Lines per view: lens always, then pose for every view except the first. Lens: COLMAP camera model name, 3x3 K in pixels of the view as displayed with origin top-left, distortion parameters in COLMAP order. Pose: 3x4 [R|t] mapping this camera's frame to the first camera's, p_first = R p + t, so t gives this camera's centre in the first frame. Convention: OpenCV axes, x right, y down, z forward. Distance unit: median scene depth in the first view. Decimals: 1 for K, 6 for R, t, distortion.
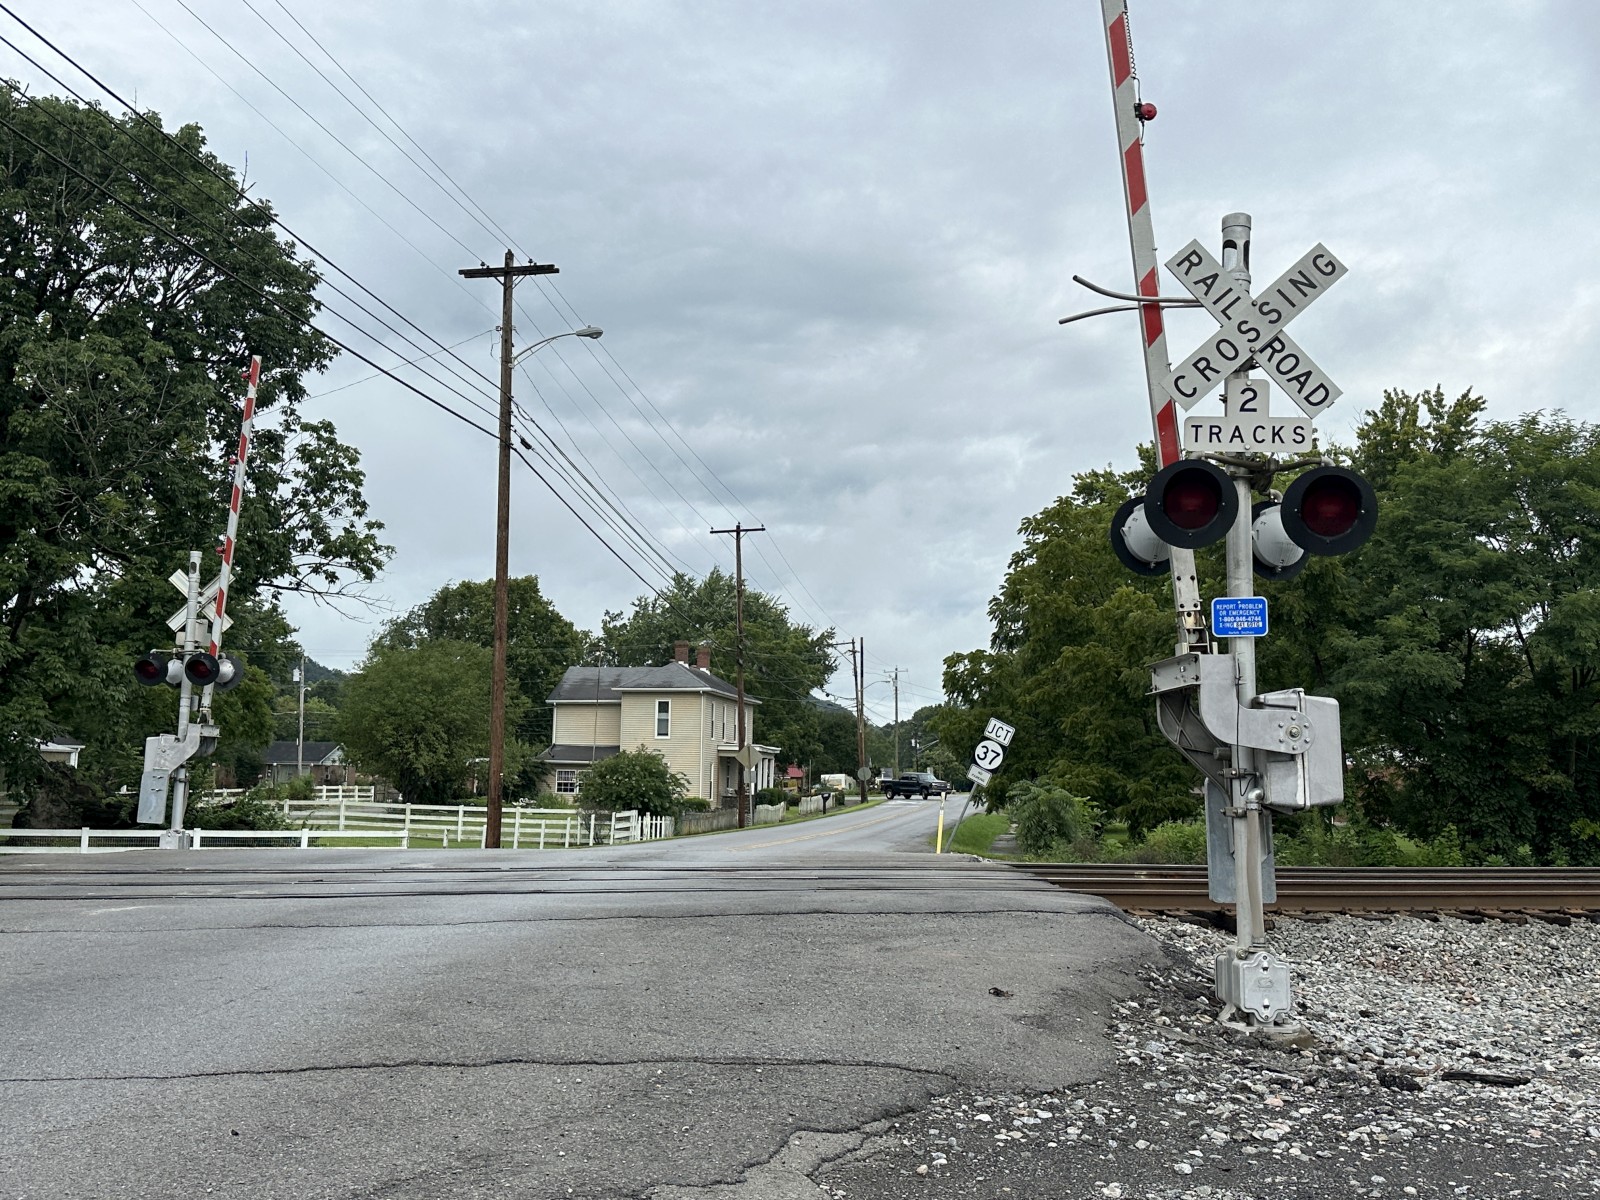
lens RADIAL K [[1515.6, 0, 769.7], [0, 1515.6, 603.6], [0, 0, 1]] dist [0.014722, 0.000000]
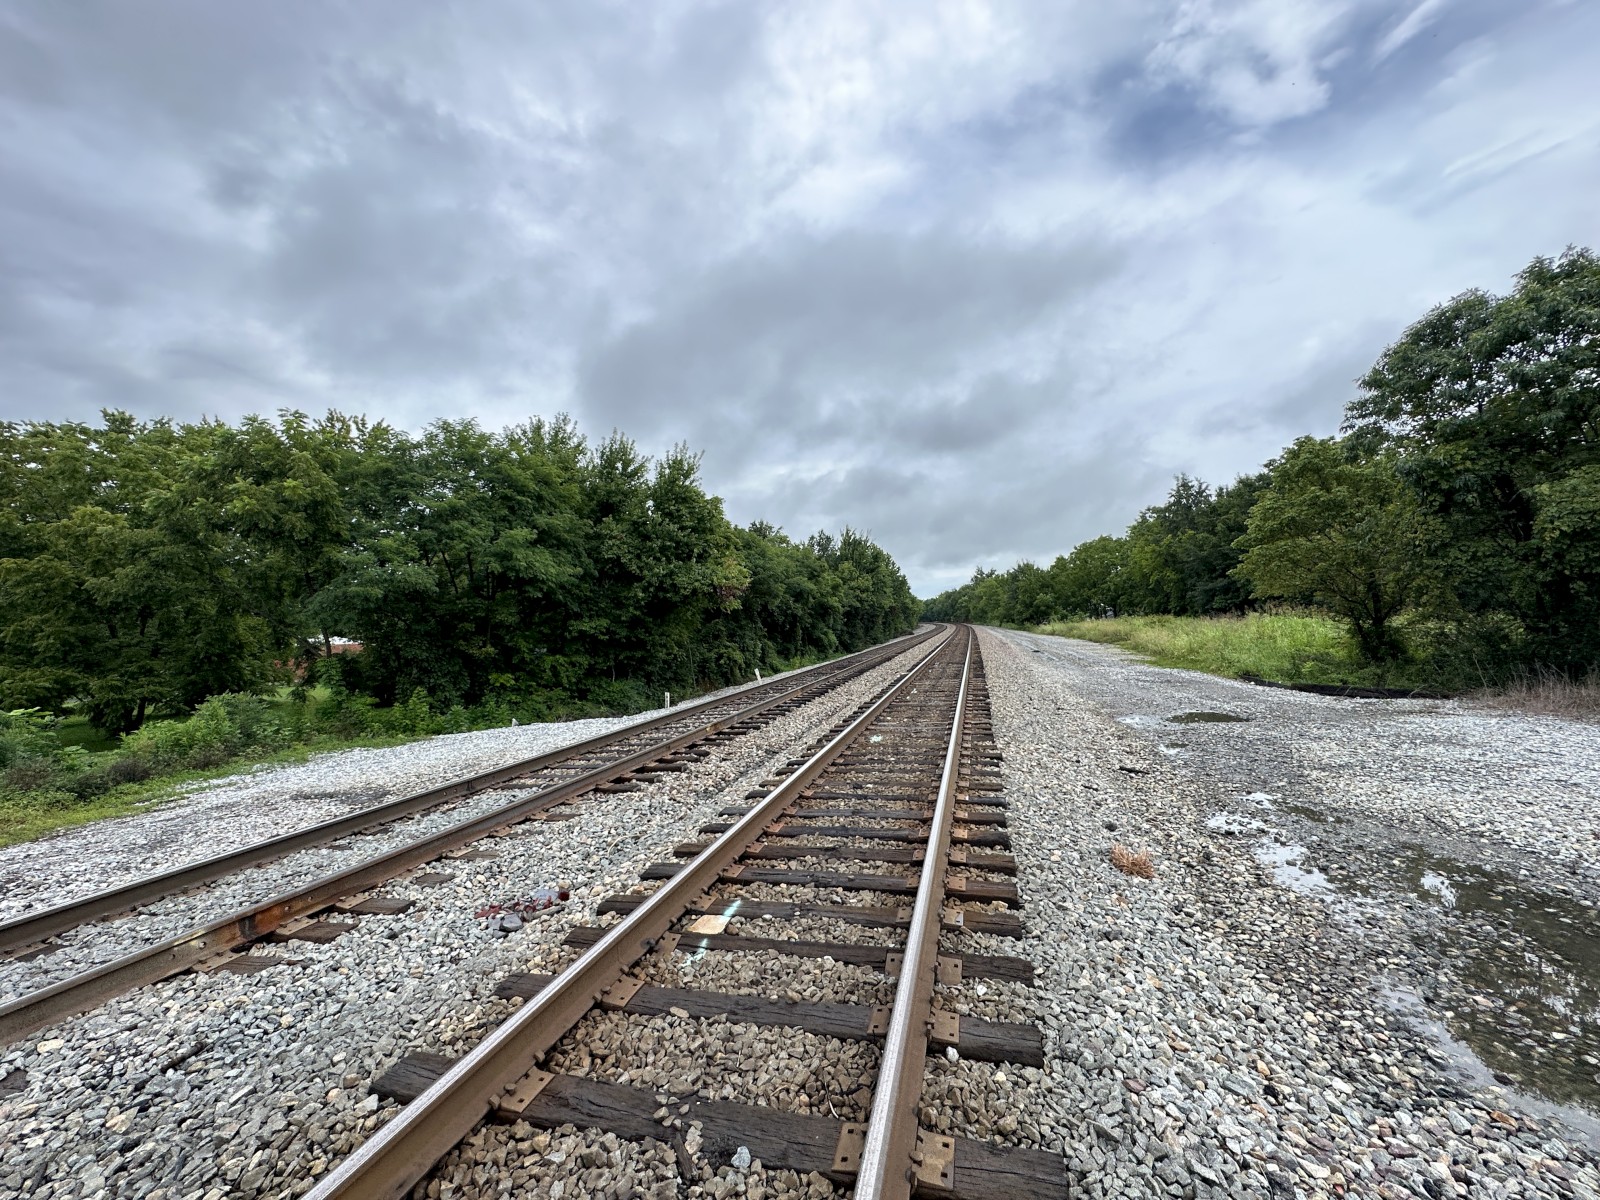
lens RADIAL K [[640.3, 0, 800.5], [0, 640.3, 592.3], [0, 0, 1]] dist [0.002505, 0.000162]
pose [[0.475245, -0.002203, 0.879851, 0.114235], [-0.033308, 0.999235, 0.020493, 0.041871], [-0.879223, -0.039045, 0.474808, 0.535256]]
